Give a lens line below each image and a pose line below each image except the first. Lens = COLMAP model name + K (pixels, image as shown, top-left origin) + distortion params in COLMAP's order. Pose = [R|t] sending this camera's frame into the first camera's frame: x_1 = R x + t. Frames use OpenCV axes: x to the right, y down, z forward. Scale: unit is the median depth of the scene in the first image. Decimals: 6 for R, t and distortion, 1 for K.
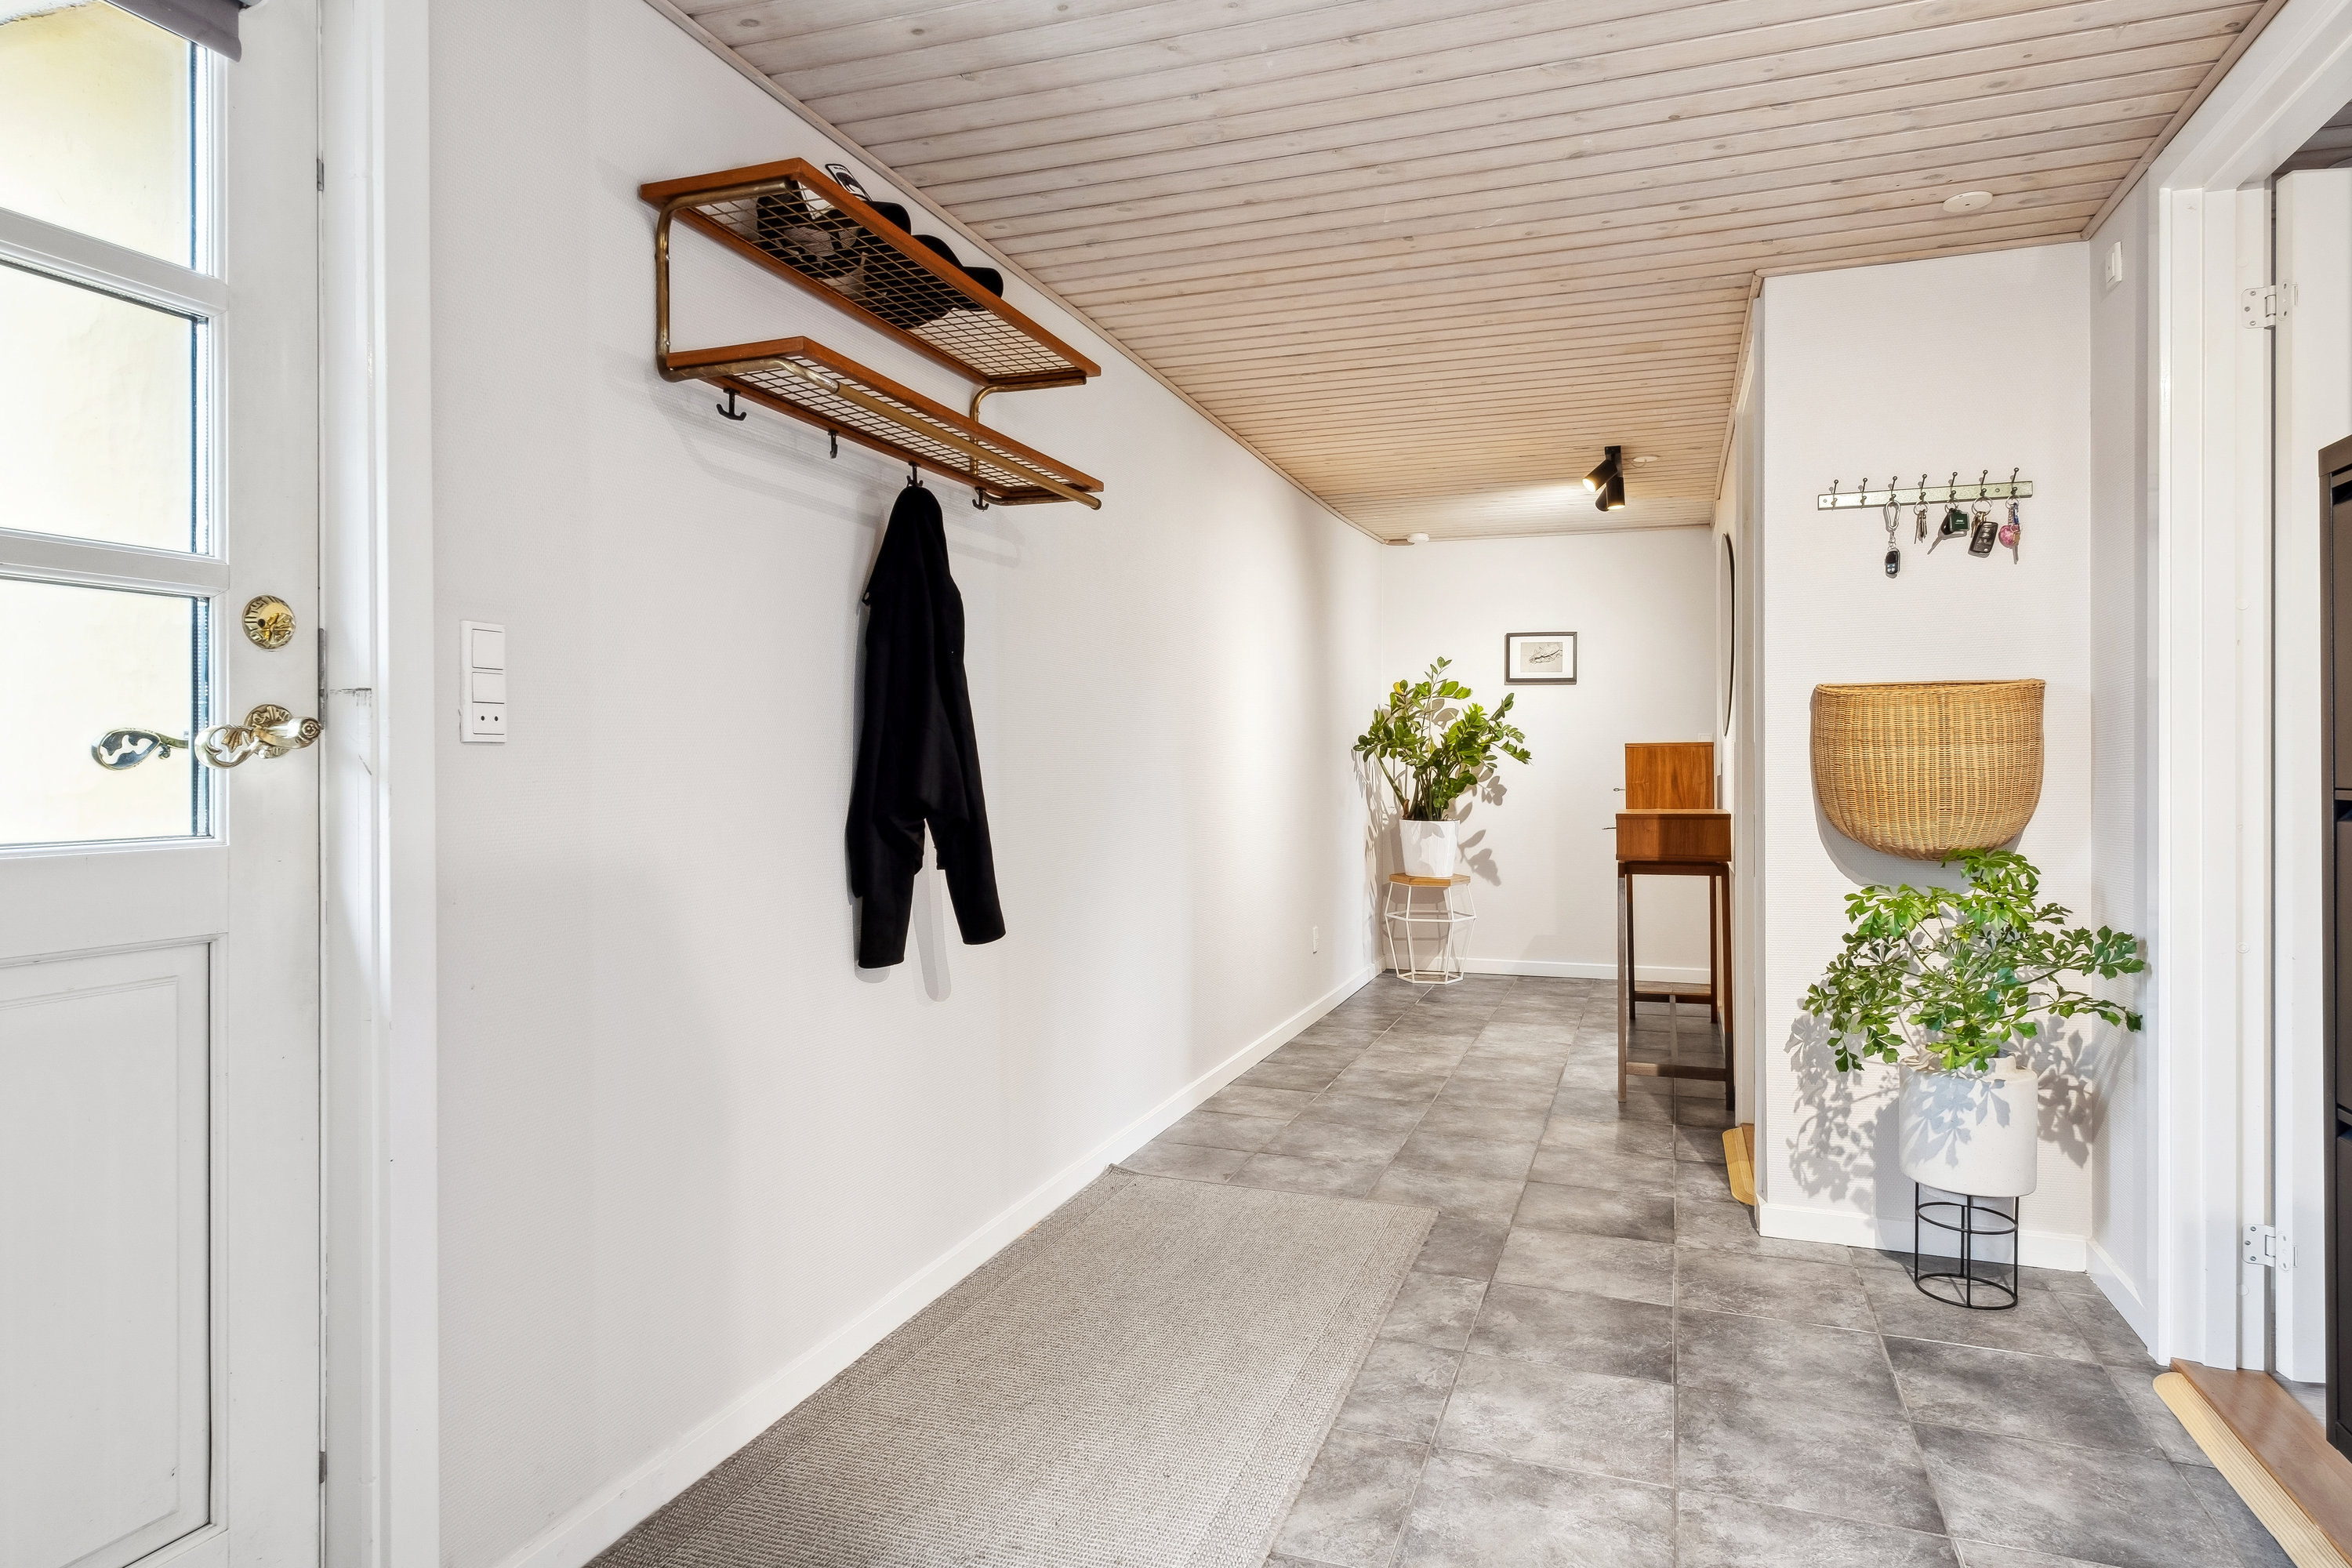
lens RADIAL K [[1305.4, 0, 1171.7], [0, 1305.4, 754.8], [0, 0, 1]] dist [0.000862, -0.000309]
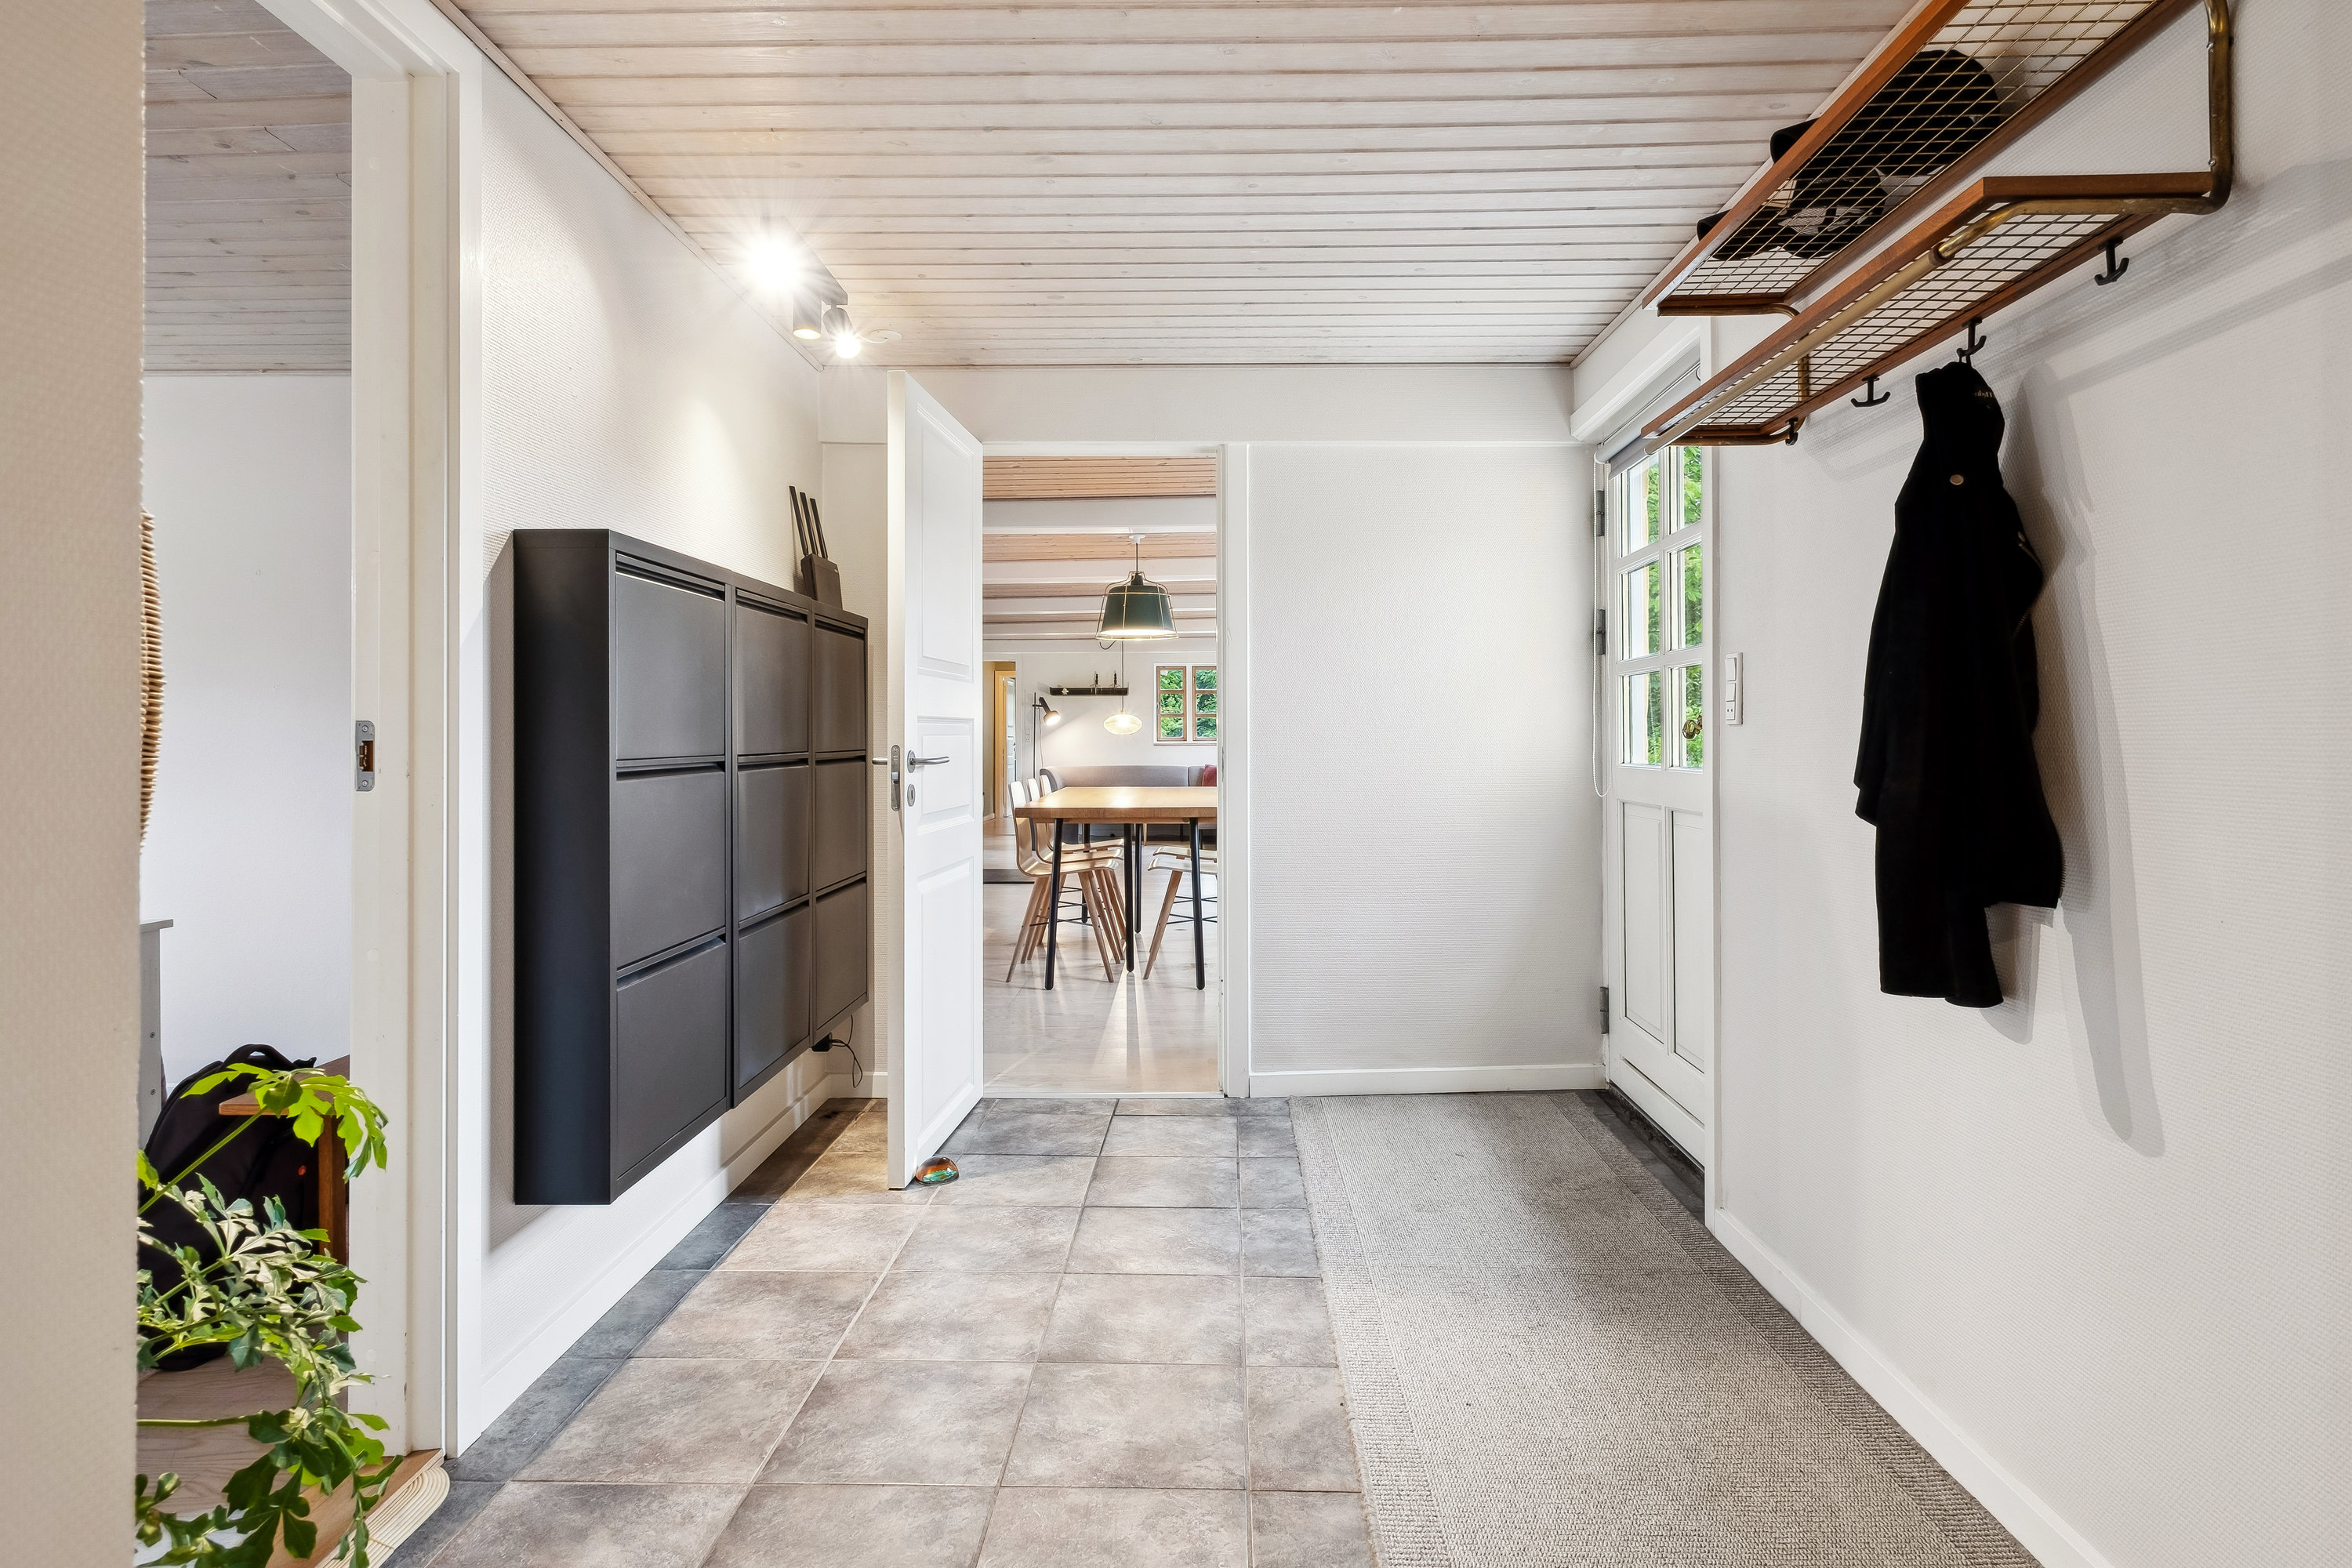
lens RADIAL K [[1214.1, 0, 1163.5], [0, 1214.1, 774.7], [0, 0, 1]] dist [-0.000586, -0.000420]
pose [[-0.951075, 0.014609, -0.308614, 0.524716], [0.005888, 0.999557, 0.029170, 0.008354], [0.308903, 0.025925, -0.950740, 1.827296]]
